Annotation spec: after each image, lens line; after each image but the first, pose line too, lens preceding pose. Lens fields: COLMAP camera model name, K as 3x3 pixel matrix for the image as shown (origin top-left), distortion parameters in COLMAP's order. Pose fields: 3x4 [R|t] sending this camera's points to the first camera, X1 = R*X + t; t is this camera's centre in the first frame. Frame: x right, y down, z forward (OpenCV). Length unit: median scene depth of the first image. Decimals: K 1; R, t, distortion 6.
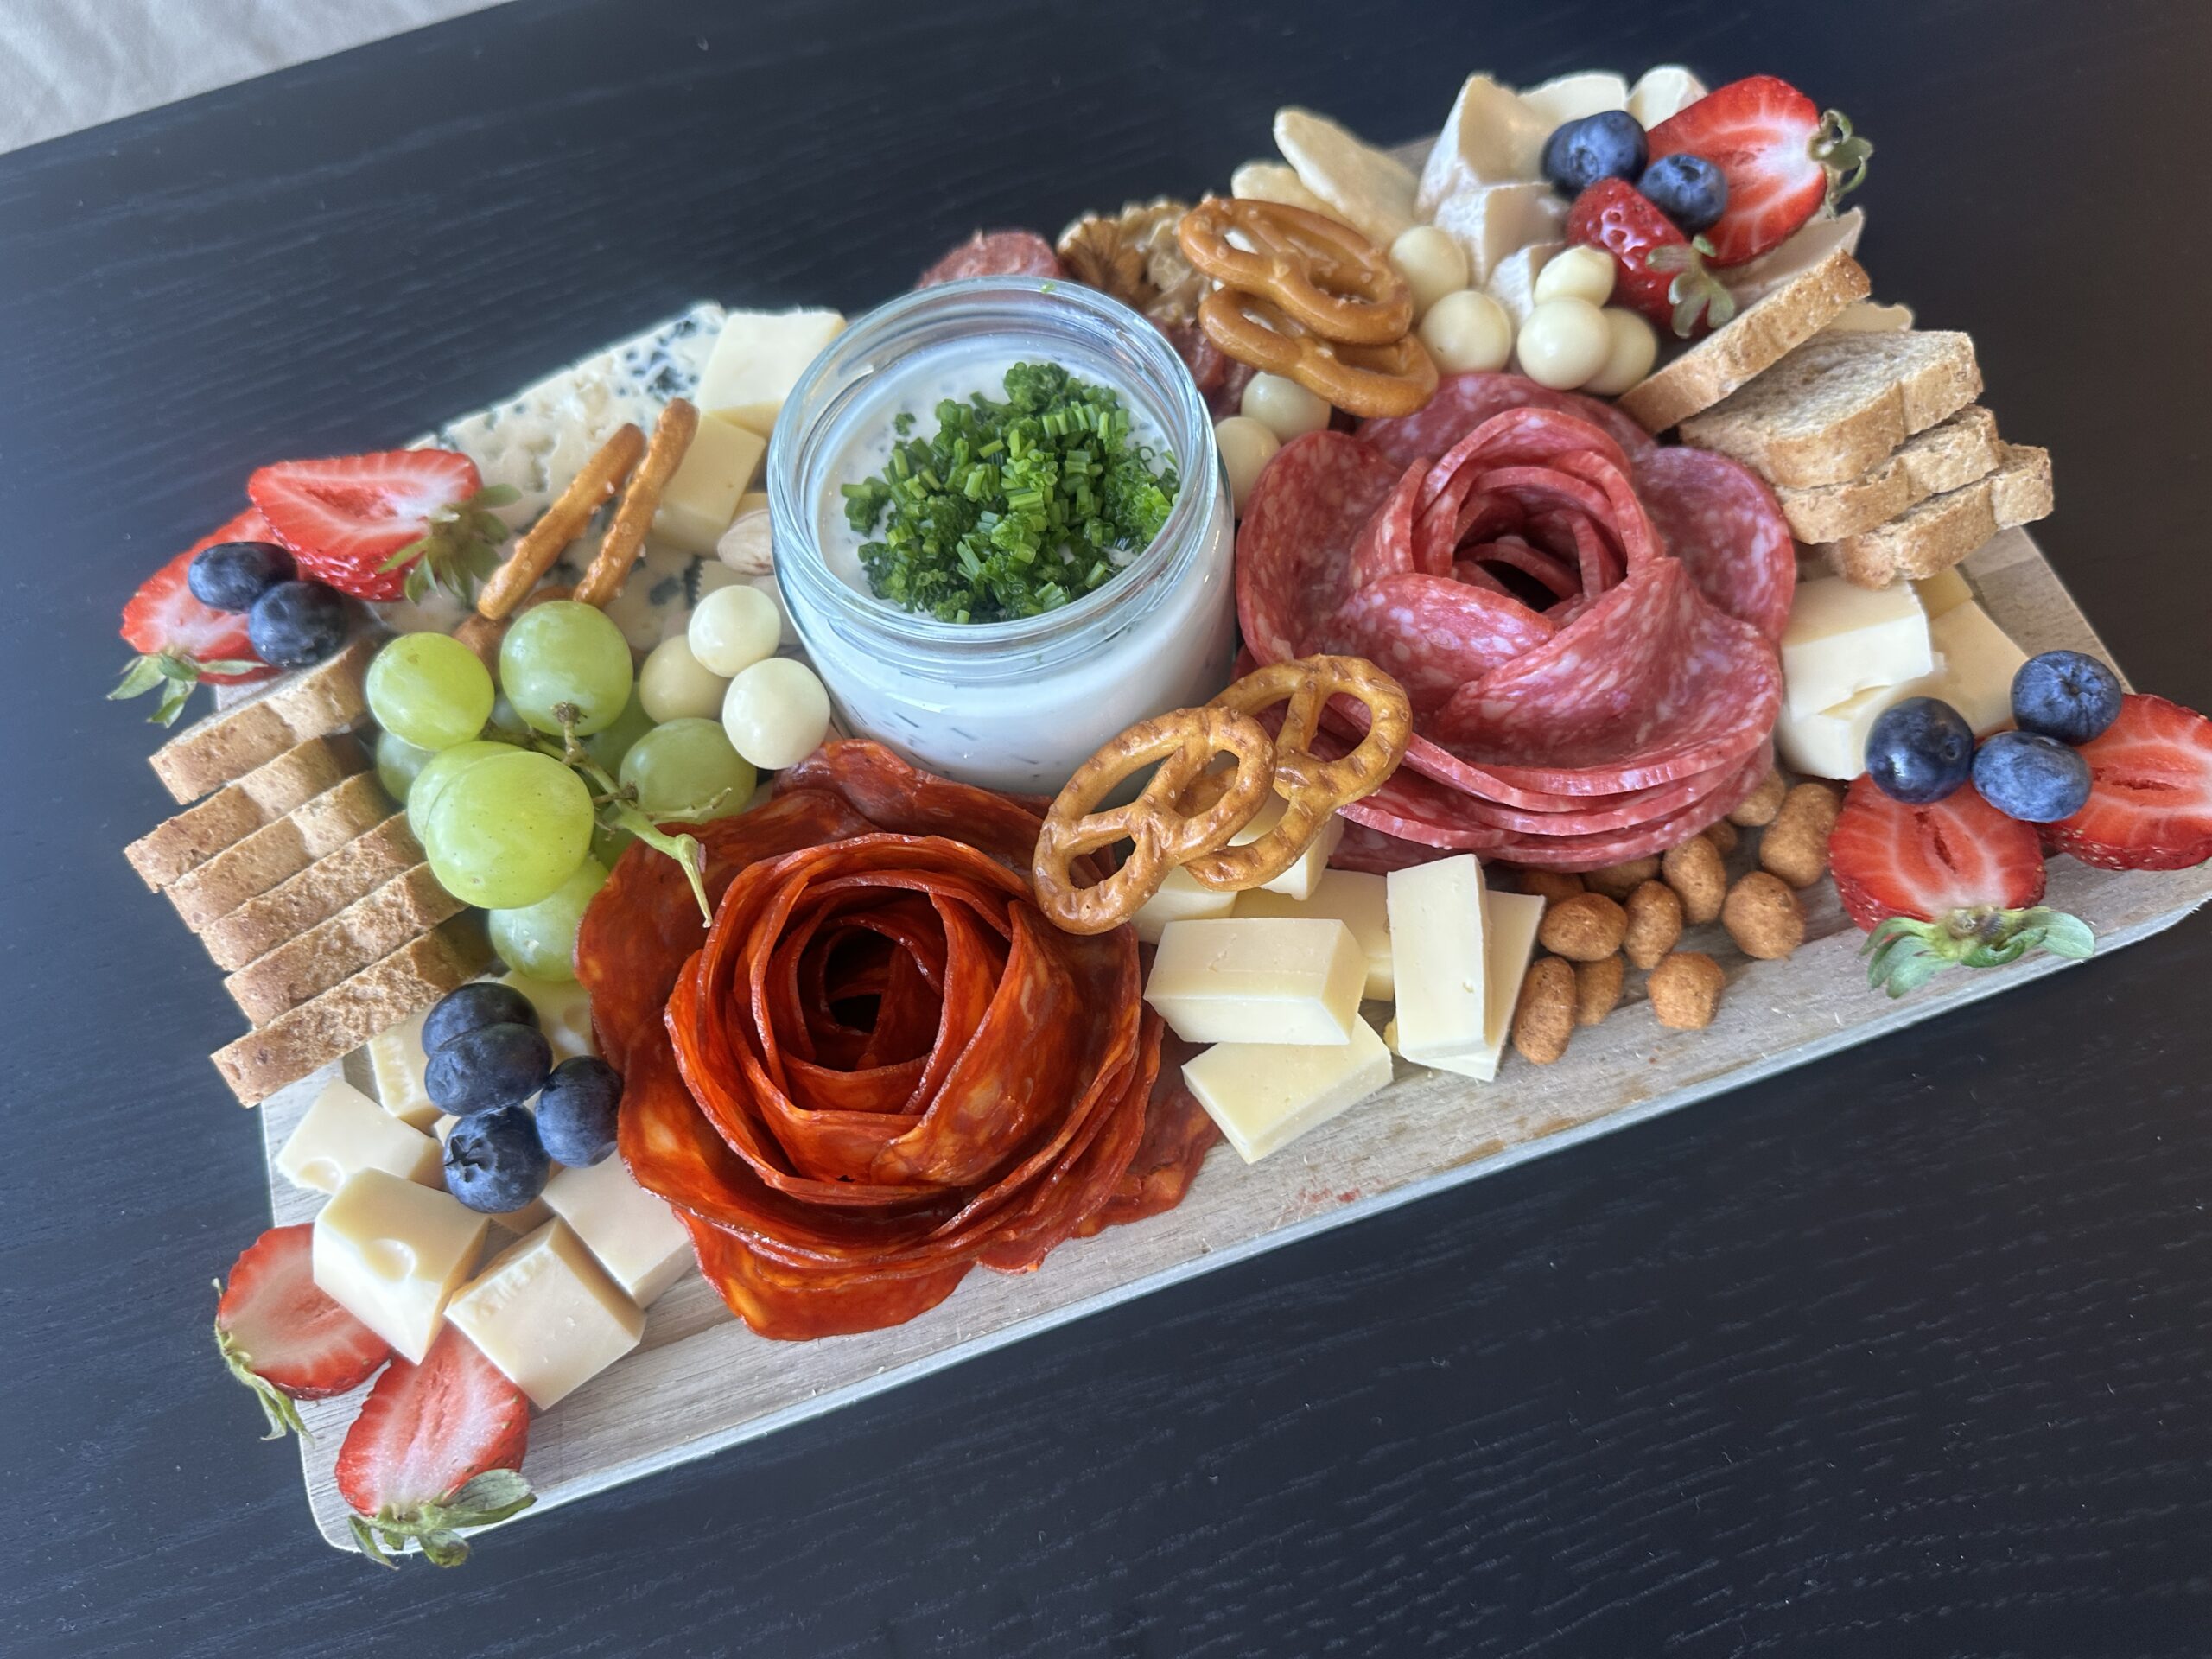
lens RADIAL K [[1583.5, 0, 1106.0], [0, 1583.5, 829.5], [0, 0, 1]] dist [-0.034168, -0.031533]
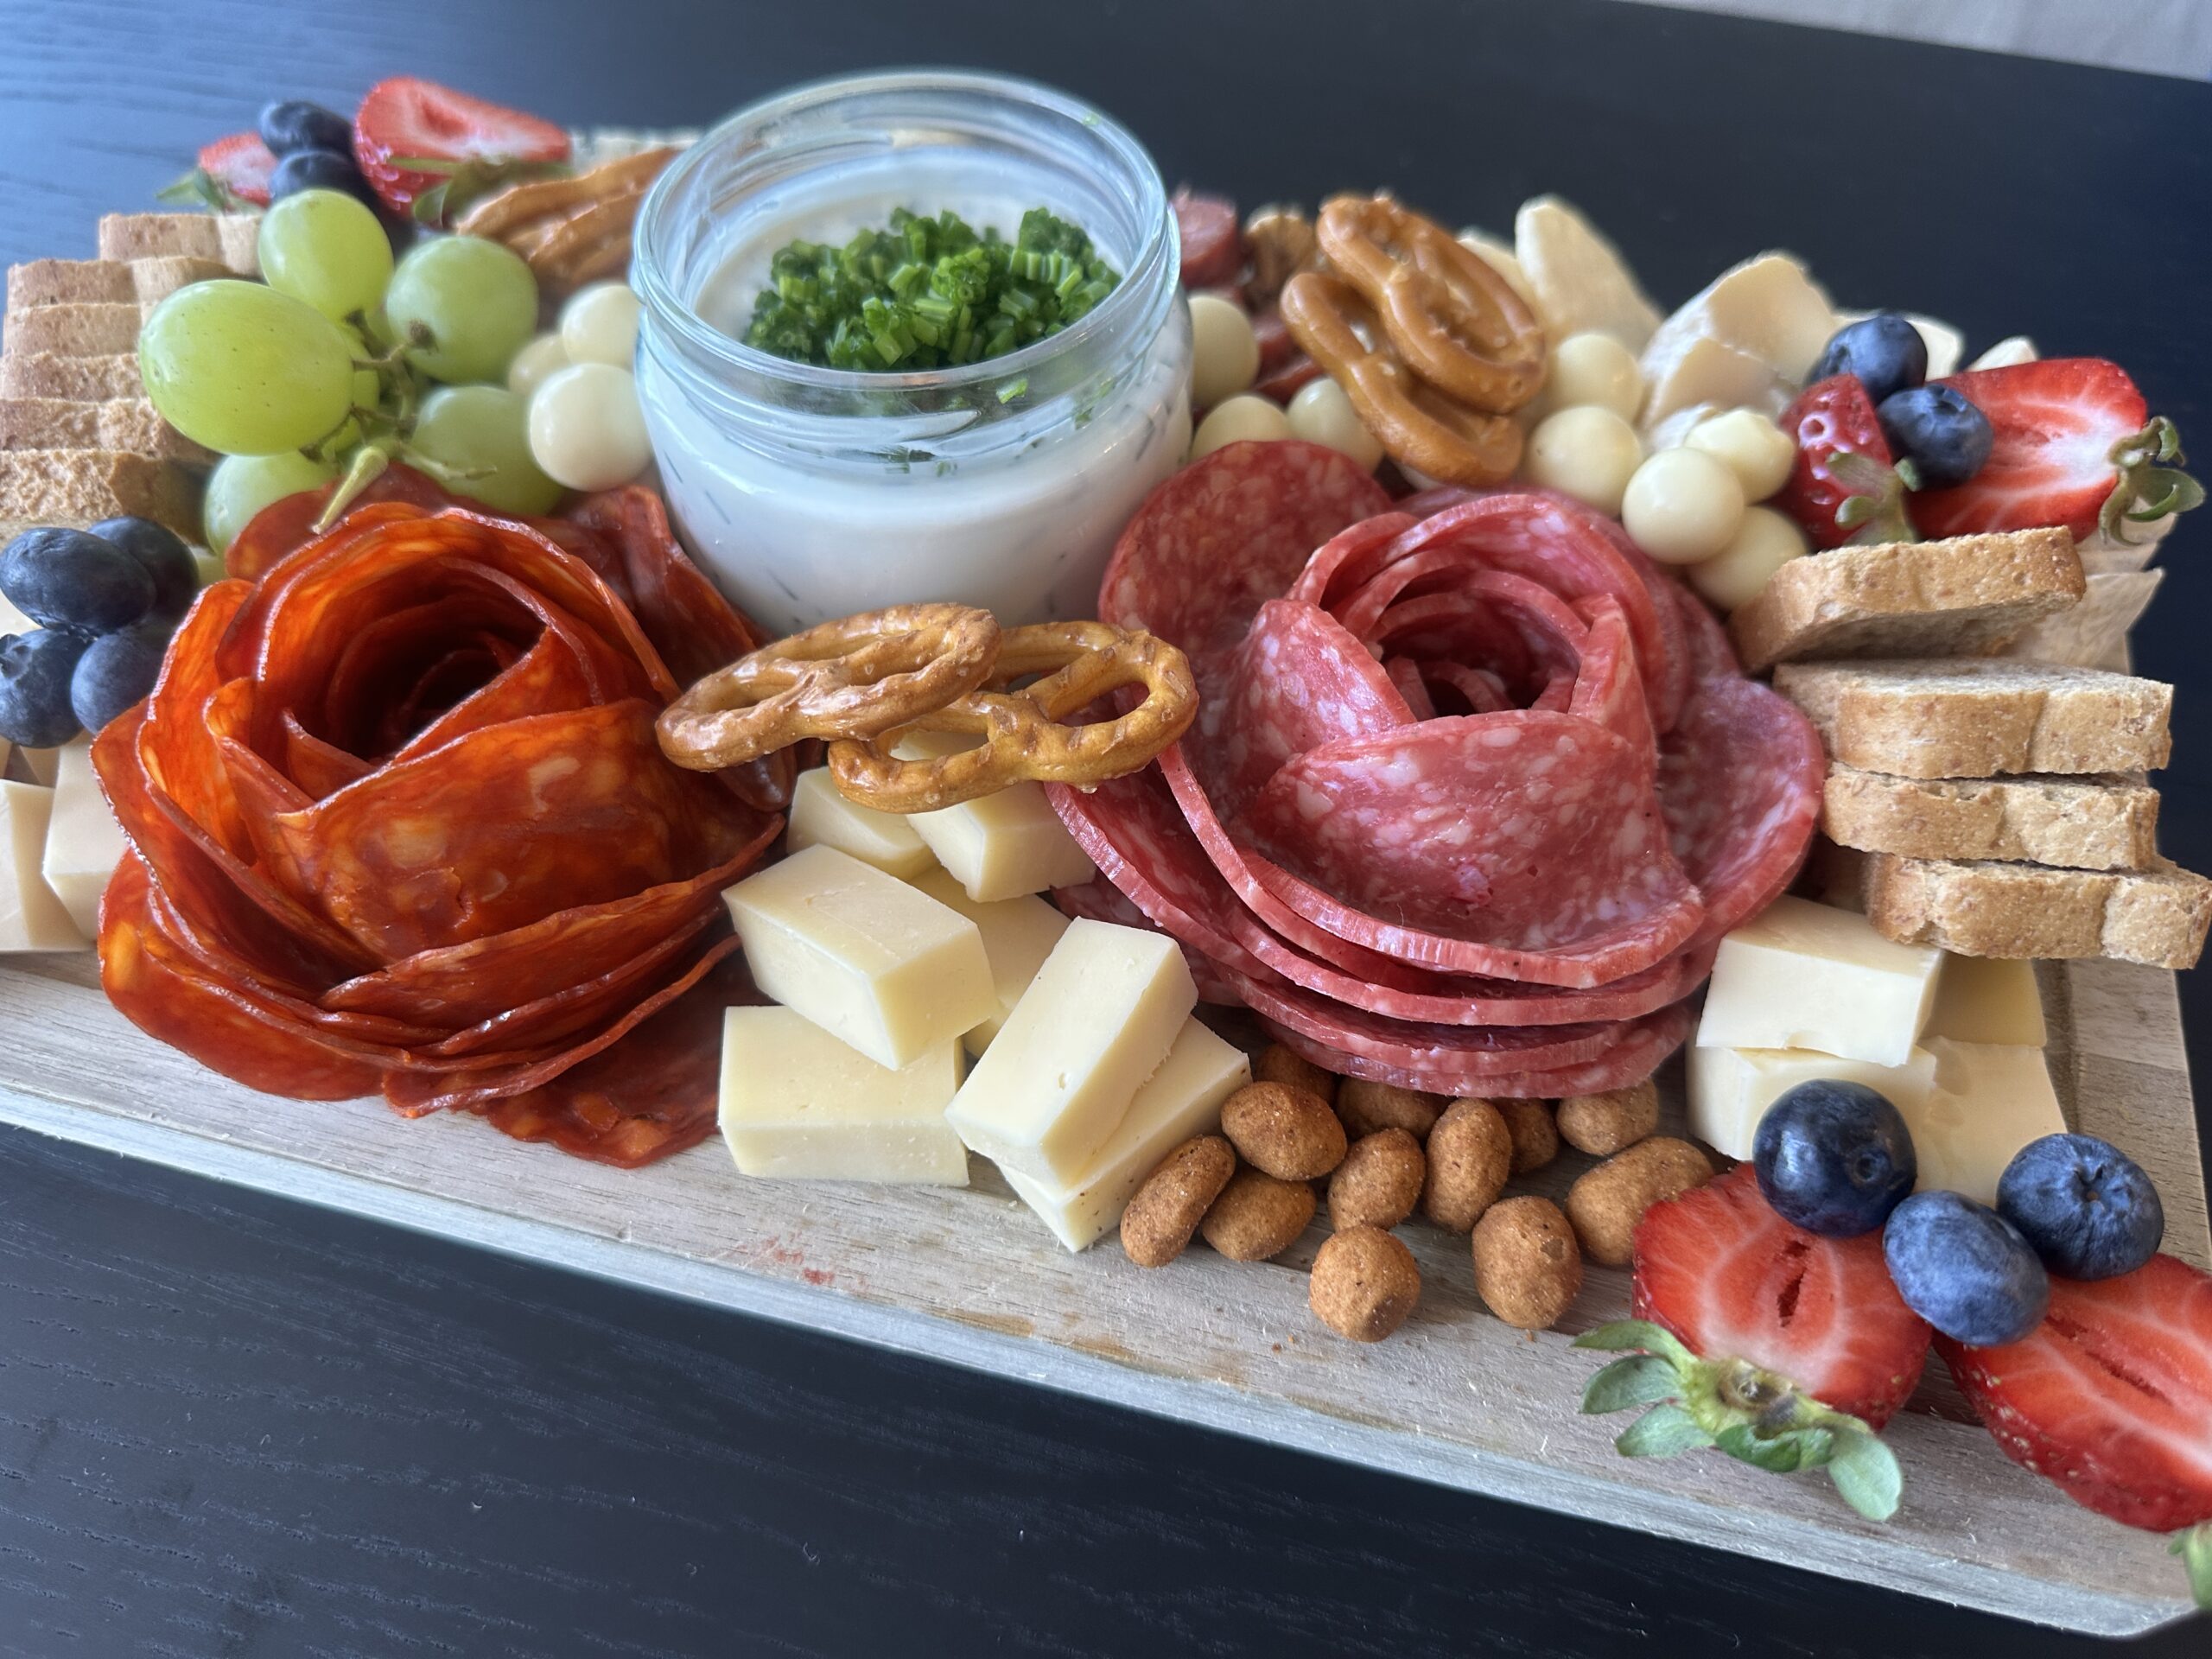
lens RADIAL K [[1627.9, 0, 1106.0], [0, 1627.9, 829.5], [0, 0, 1]] dist [-0.022791, -0.049511]
pose [[0.846356, 0.479520, -0.231823, 0.343093], [-0.512429, 0.851798, -0.108889, 0.067681], [0.145252, 0.210952, 0.966644, 0.236758]]
